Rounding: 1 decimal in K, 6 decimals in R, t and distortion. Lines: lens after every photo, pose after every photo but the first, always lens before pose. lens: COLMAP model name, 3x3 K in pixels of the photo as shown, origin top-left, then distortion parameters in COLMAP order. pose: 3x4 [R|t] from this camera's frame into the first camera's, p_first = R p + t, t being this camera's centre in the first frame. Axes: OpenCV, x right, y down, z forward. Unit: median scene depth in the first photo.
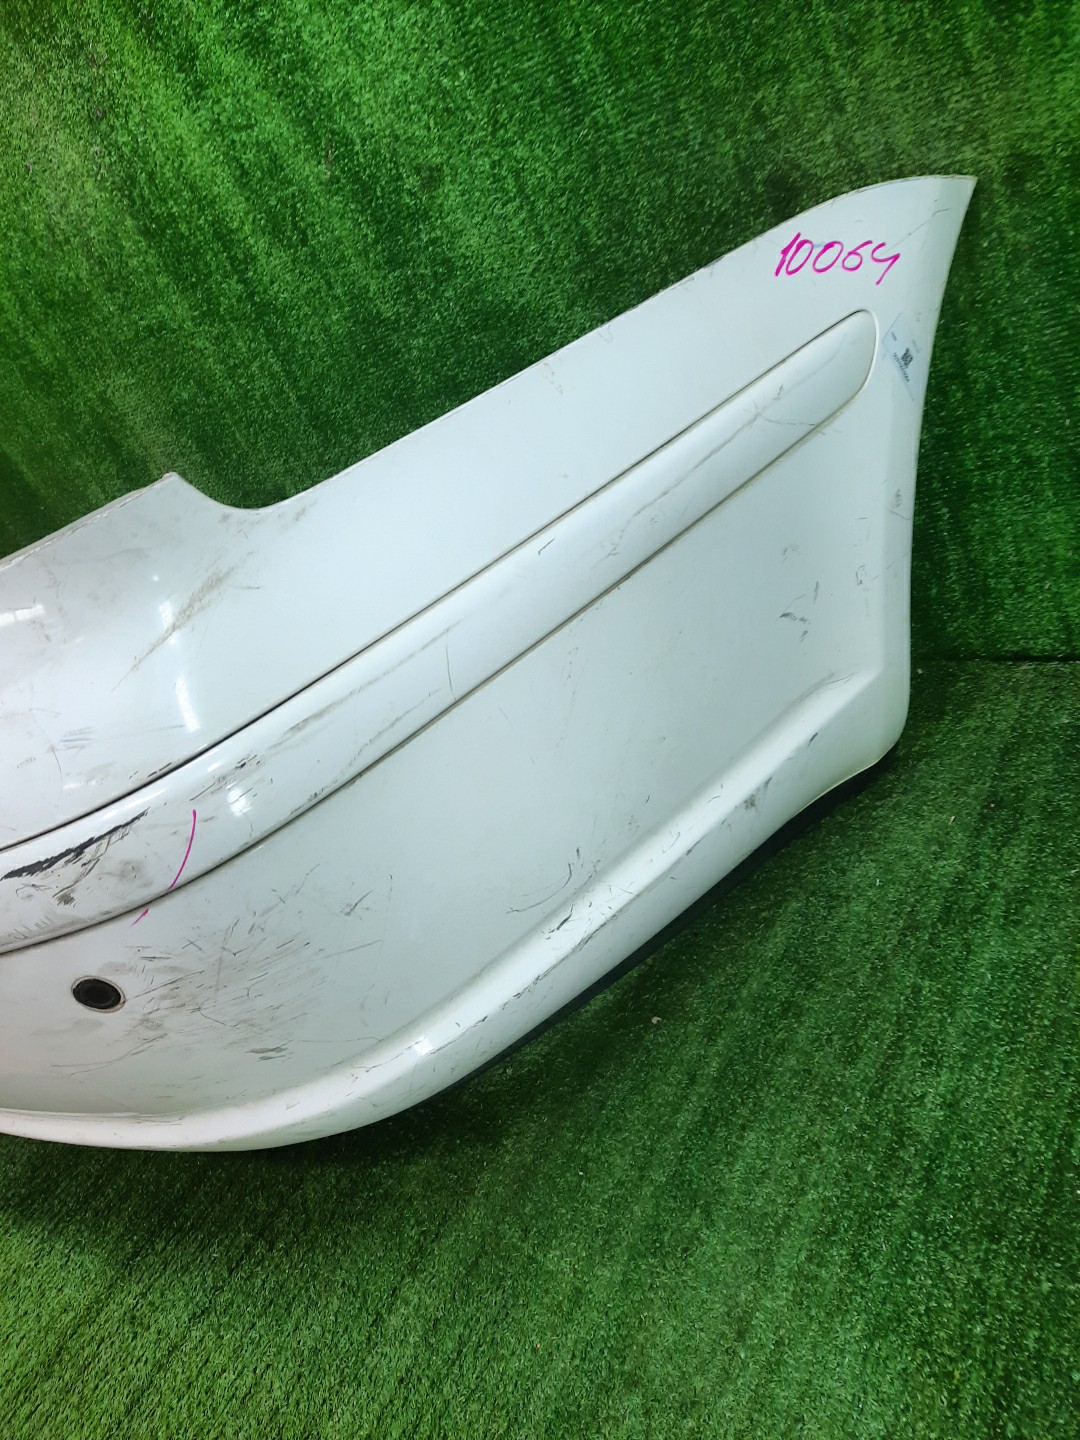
lens RADIAL K [[1063.9, 0, 540.4], [0, 1063.9, 727.4], [0, 0, 1]] dist [0.023687, -0.003662]
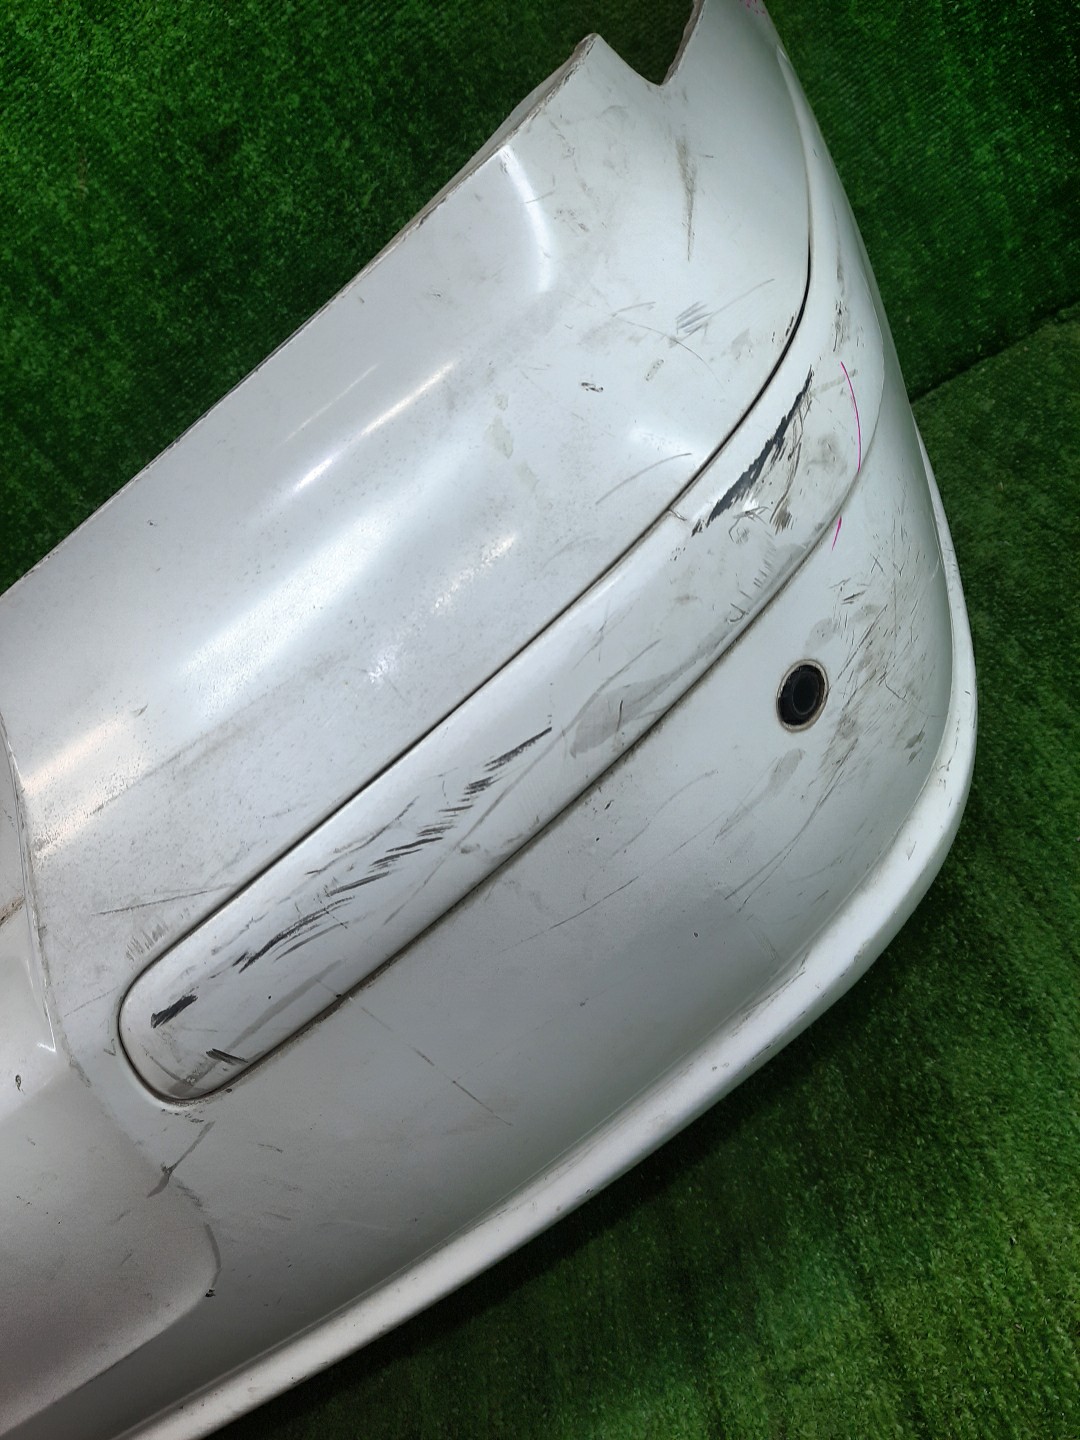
lens RADIAL K [[1063.9, 0, 534.0], [0, 1063.9, 713.8], [0, 0, 1]] dist [0.023687, -0.003662]
pose [[0.786392, -0.413816, 0.458633, -0.890518], [0.512837, 0.851244, -0.111271, 0.246996], [-0.344363, 0.322706, 0.881632, 0.430065]]
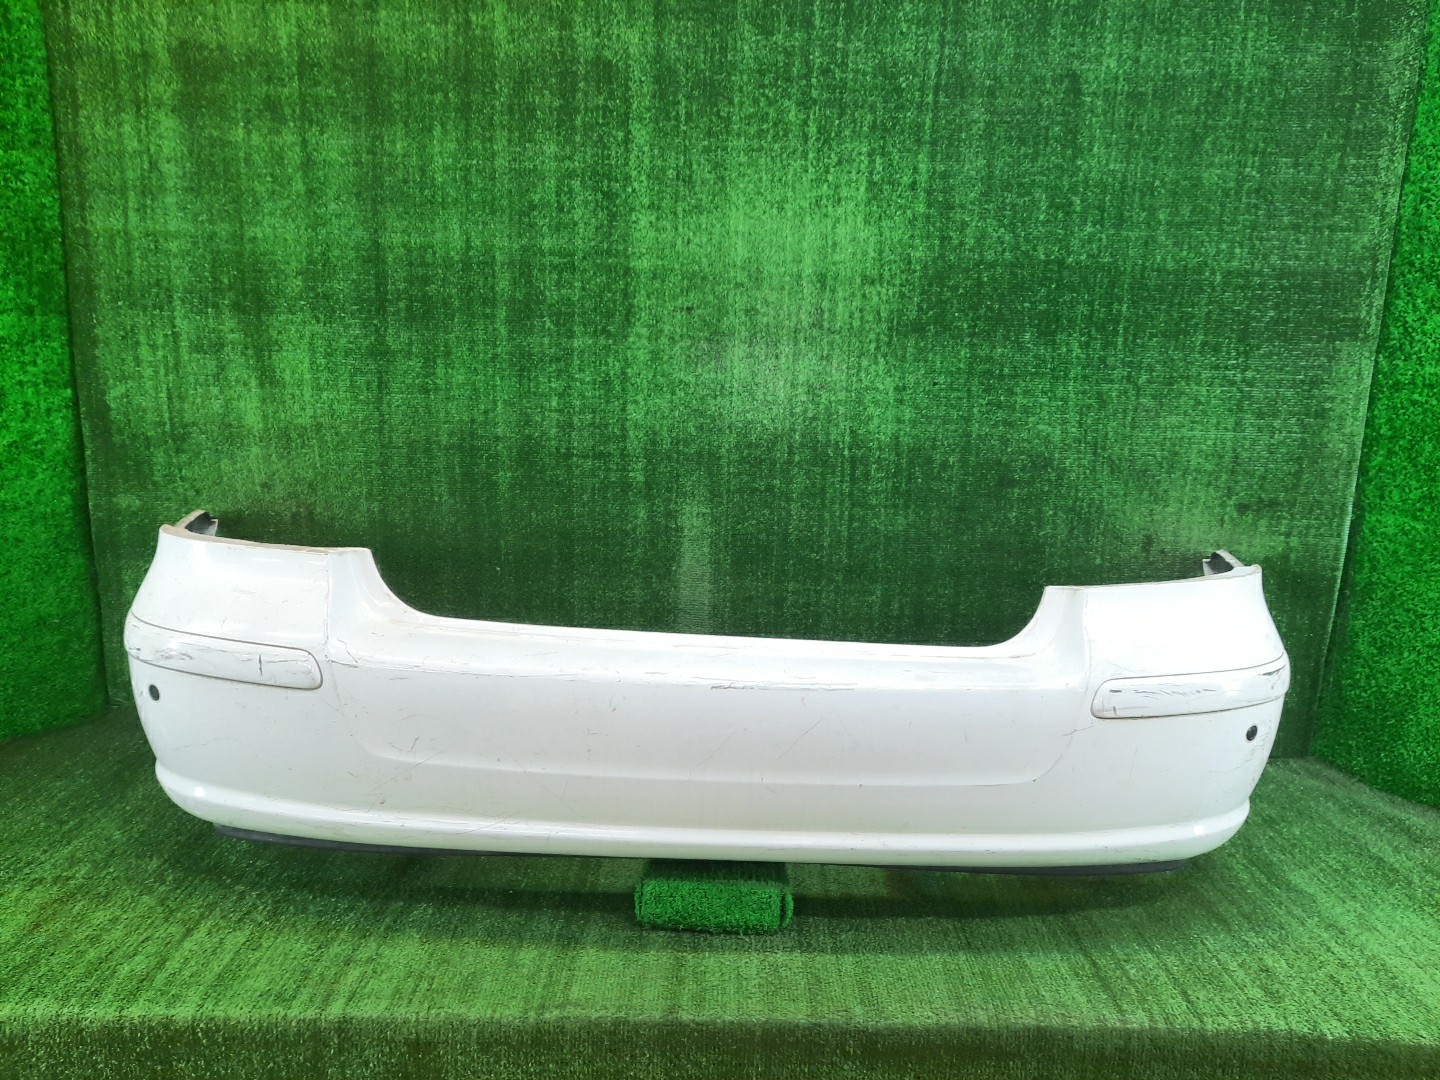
lens RADIAL K [[1063.9, 0, 721.5], [0, 1063.9, 542.6], [0, 0, 1]] dist [0.023687, -0.003662]
pose [[0.756817, 0.311169, 0.574806, -3.049761], [-0.011990, 0.885871, -0.463777, 1.064961], [-0.653517, 0.344102, 0.674174, -0.089171]]
